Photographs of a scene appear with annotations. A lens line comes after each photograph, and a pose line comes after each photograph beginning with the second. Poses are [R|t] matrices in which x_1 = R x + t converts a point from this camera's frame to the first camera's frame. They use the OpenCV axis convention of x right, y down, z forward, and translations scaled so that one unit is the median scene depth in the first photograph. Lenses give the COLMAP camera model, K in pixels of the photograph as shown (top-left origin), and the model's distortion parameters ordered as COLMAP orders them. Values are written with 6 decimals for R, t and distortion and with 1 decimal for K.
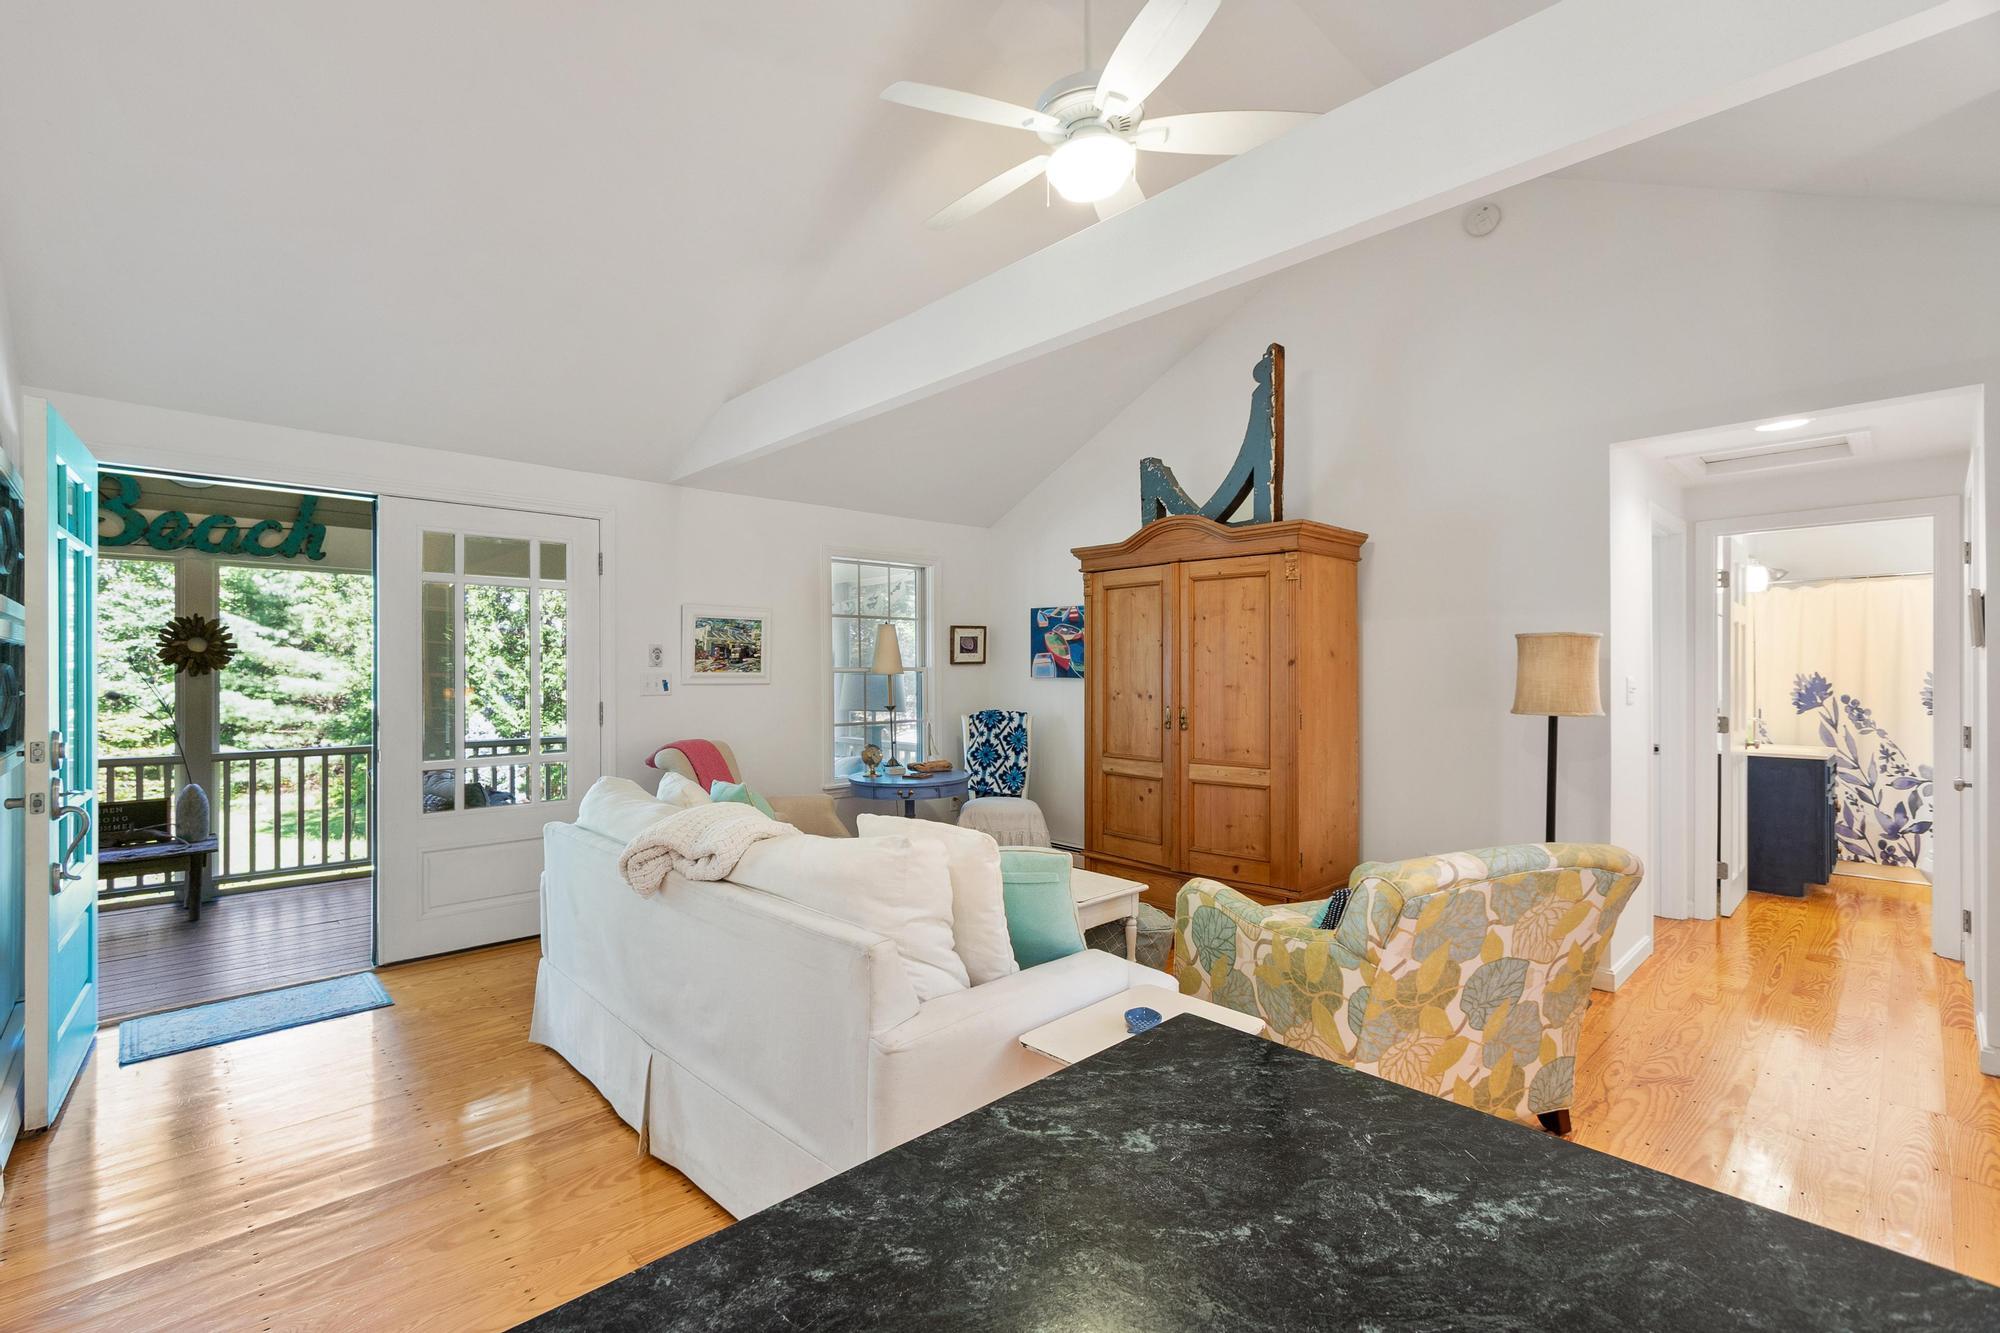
lens RADIAL K [[889.6, 0, 944.4], [0, 889.6, 680.6], [0, 0, 1]] dist [0.007198, 0.000072]
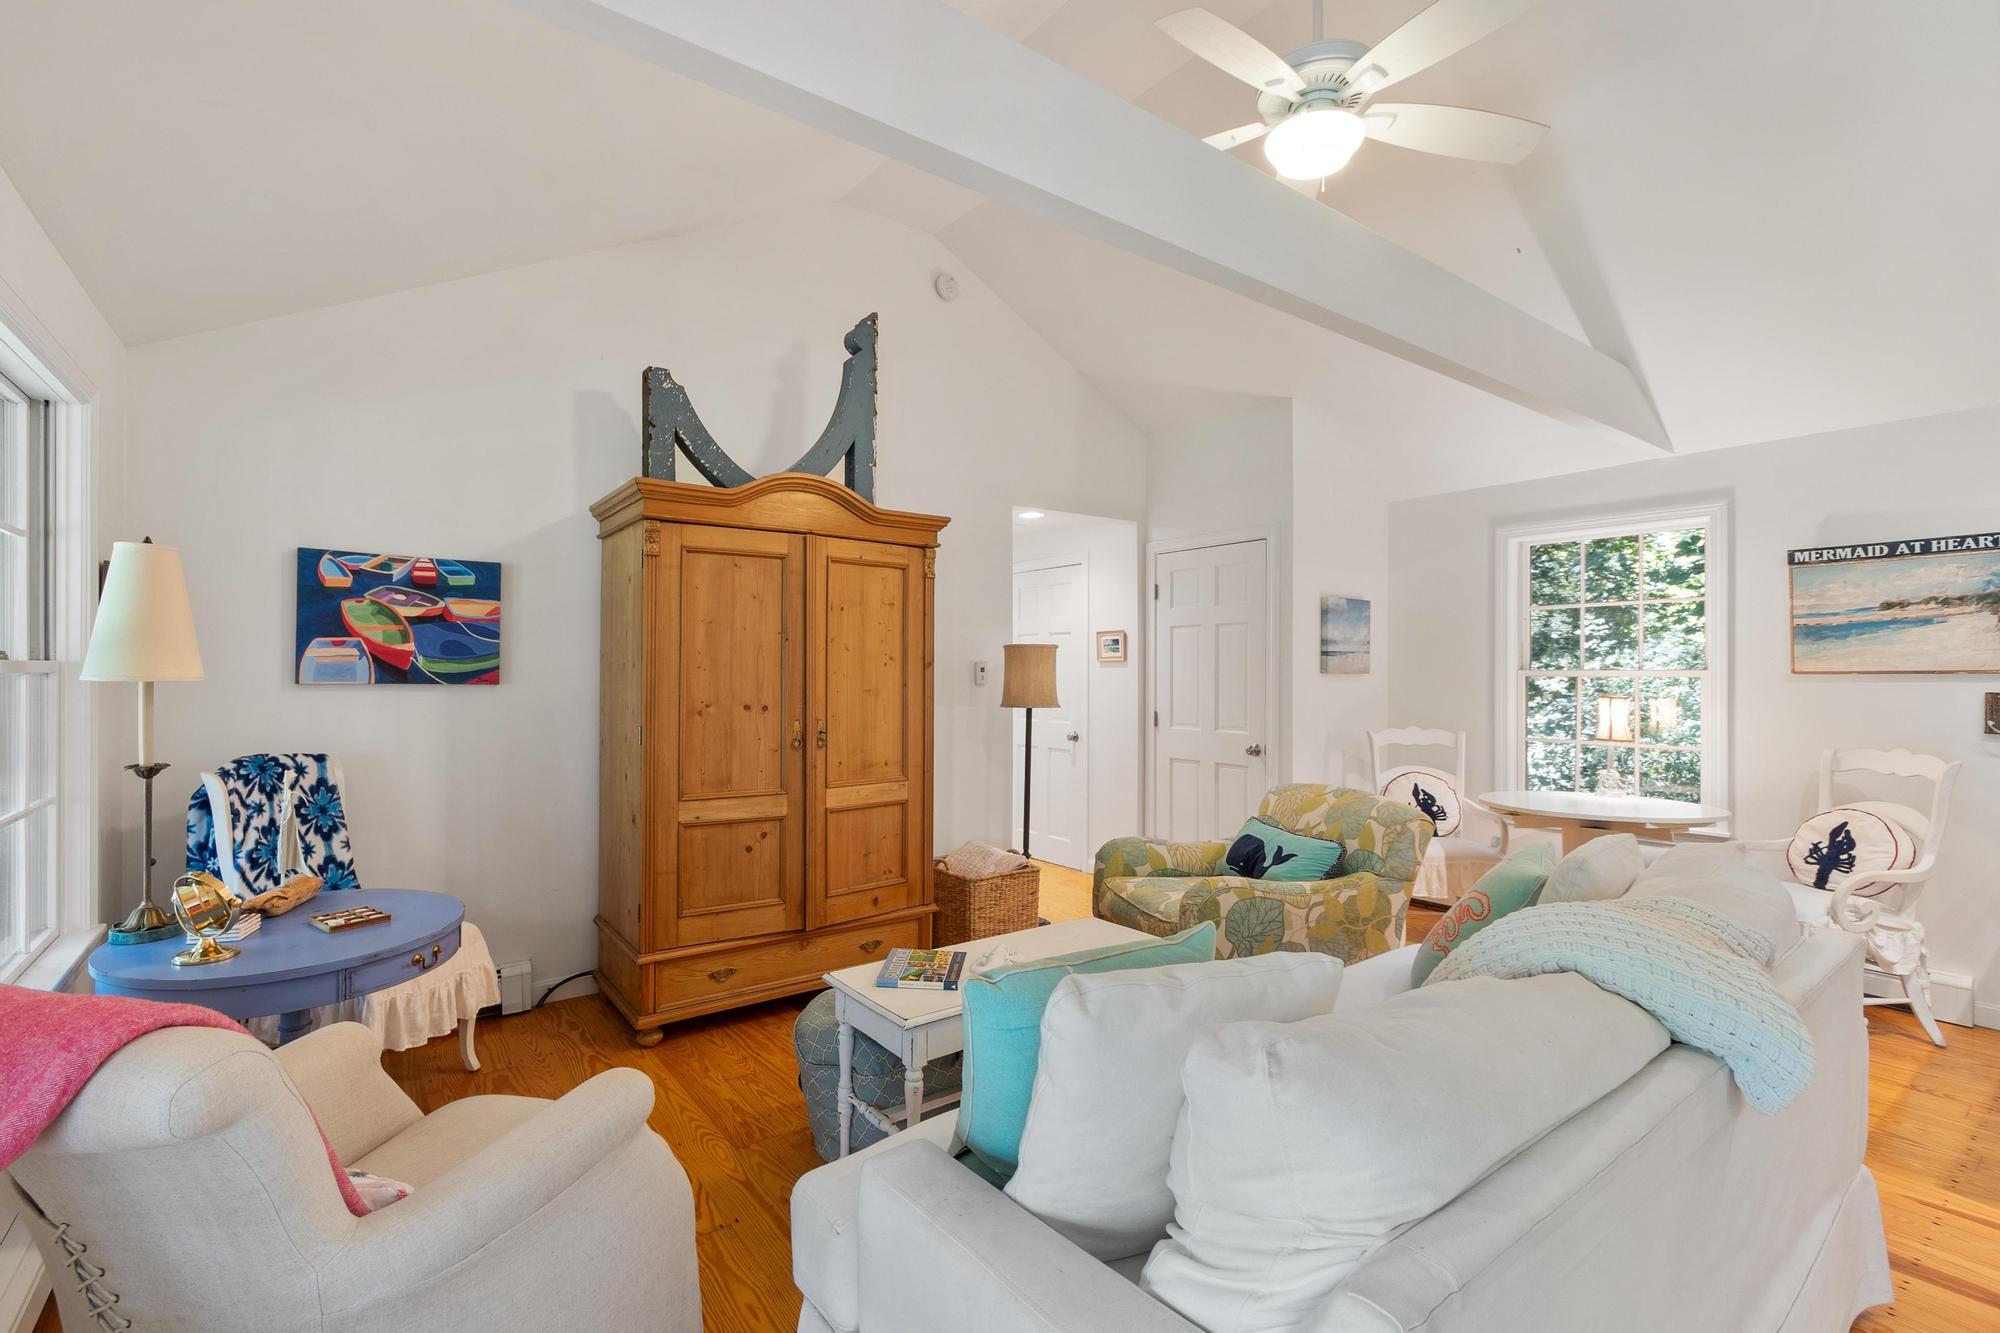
lens RADIAL K [[889.6, 0, 996.2], [0, 889.6, 662.6], [0, 0, 1]] dist [0.007198, 0.000072]
pose [[0.099281, 0.008882, 0.995020, -0.469128], [0.006927, 0.999930, -0.009617, -0.010663], [-0.995035, 0.007848, 0.099212, 0.710199]]
